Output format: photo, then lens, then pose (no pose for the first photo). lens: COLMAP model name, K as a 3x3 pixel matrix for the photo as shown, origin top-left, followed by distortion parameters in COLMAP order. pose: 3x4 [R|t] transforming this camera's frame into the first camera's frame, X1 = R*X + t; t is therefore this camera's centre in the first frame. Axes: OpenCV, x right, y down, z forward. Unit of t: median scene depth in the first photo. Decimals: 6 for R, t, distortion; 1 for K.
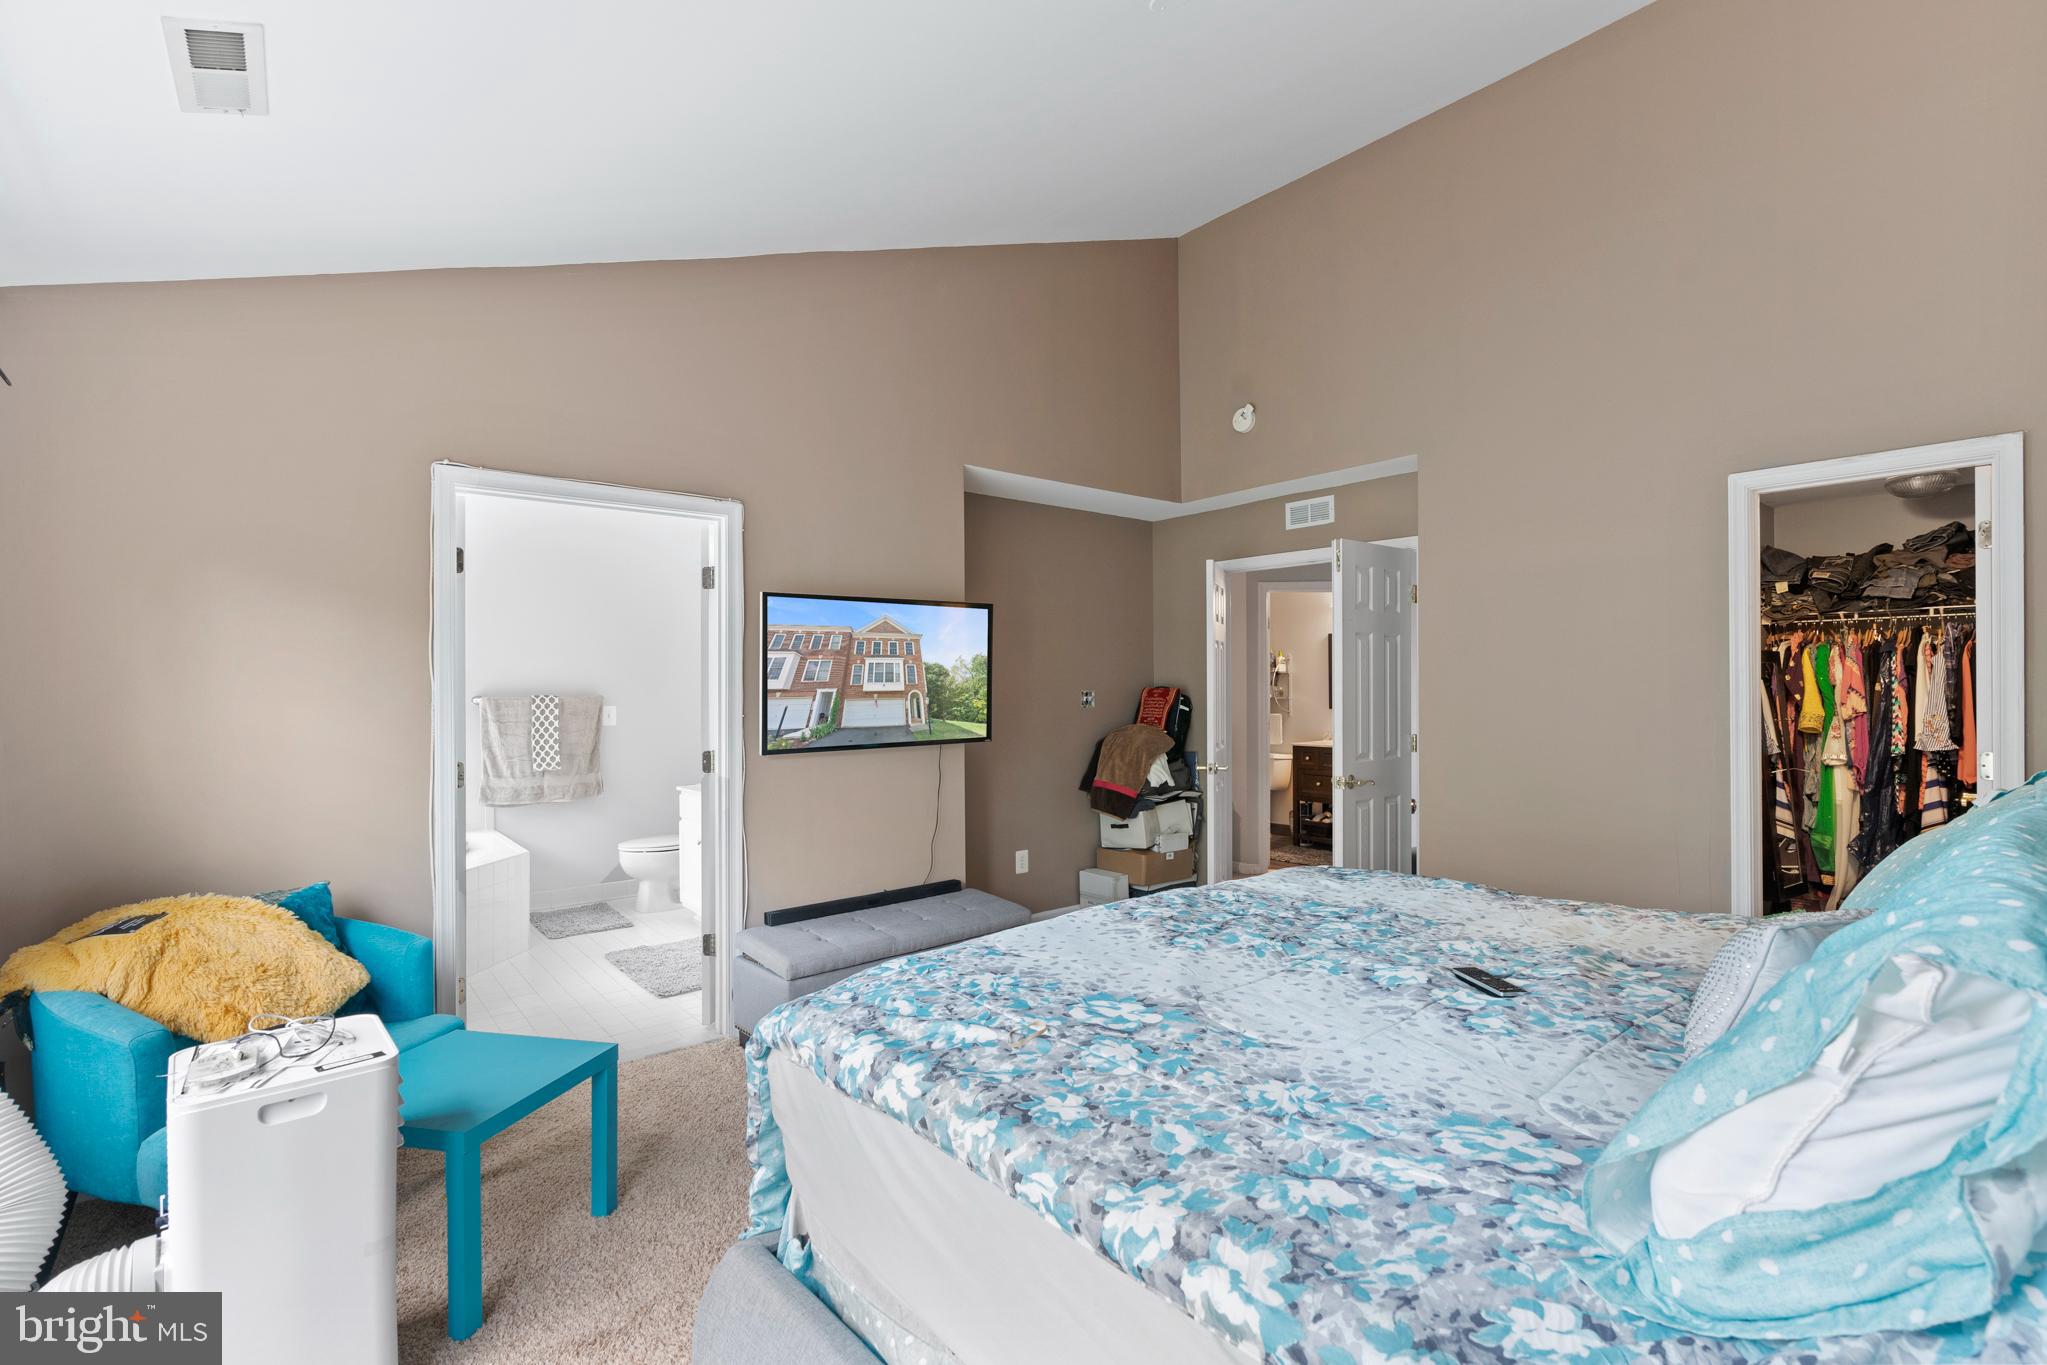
lens RADIAL K [[927.8, 0, 1033.7], [0, 927.8, 689.3], [0, 0, 1]] dist [-0.001685, 0.000042]
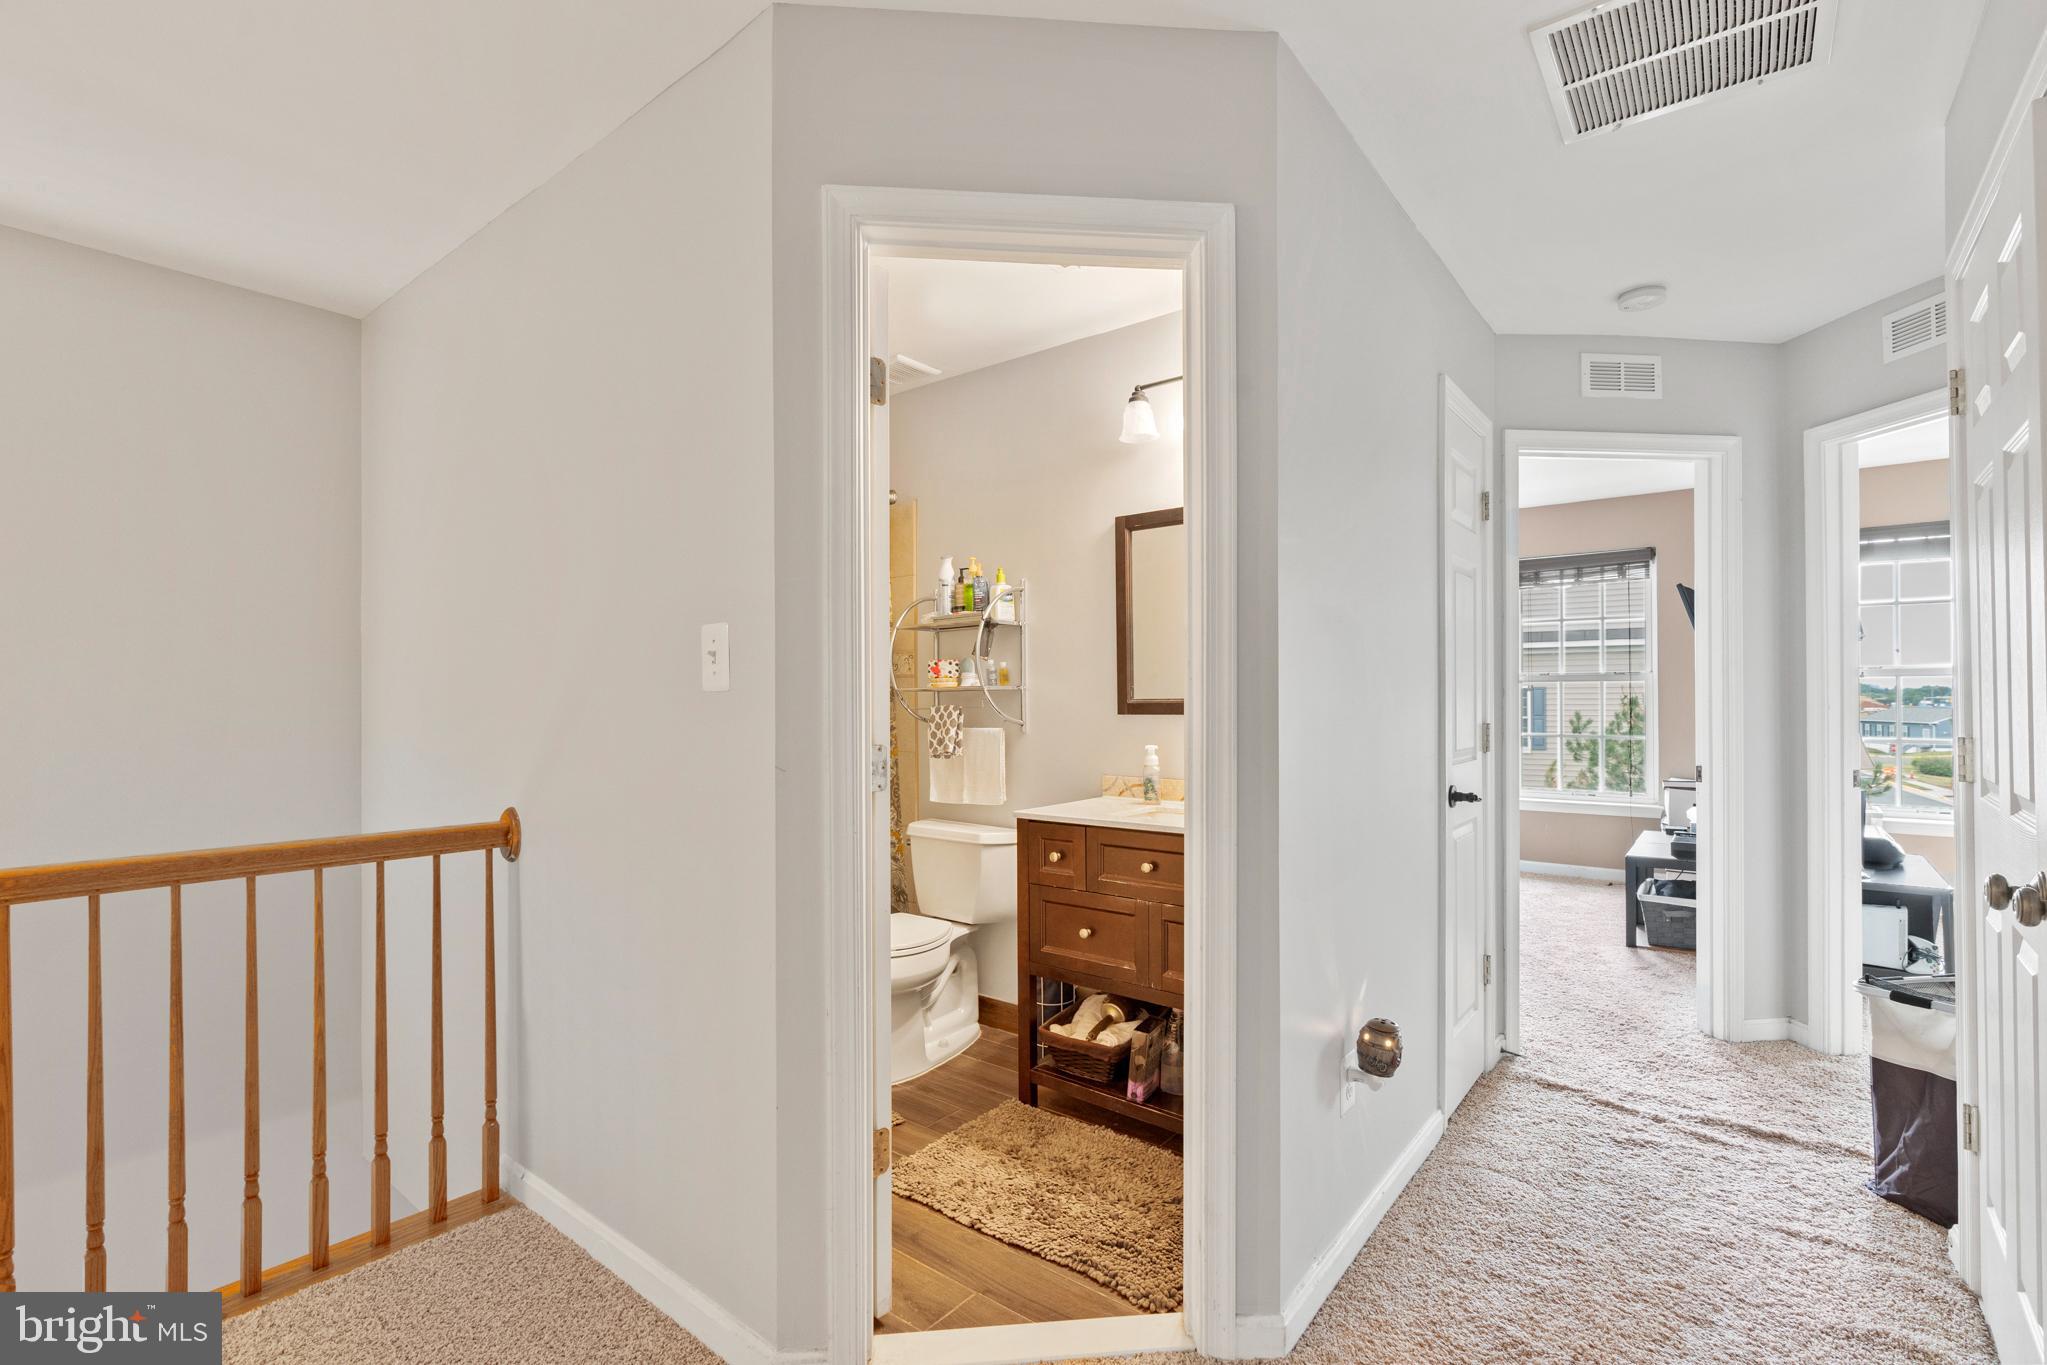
lens RADIAL K [[927.8, 0, 1021.8], [0, 927.8, 687.7], [0, 0, 1]] dist [-0.001685, 0.000042]
pose [[0.979793, 0.007693, 0.199865, 0.198031], [-0.008426, 0.999961, 0.002818, 0.008309], [-0.199835, -0.004445, 0.979819, 0.616058]]
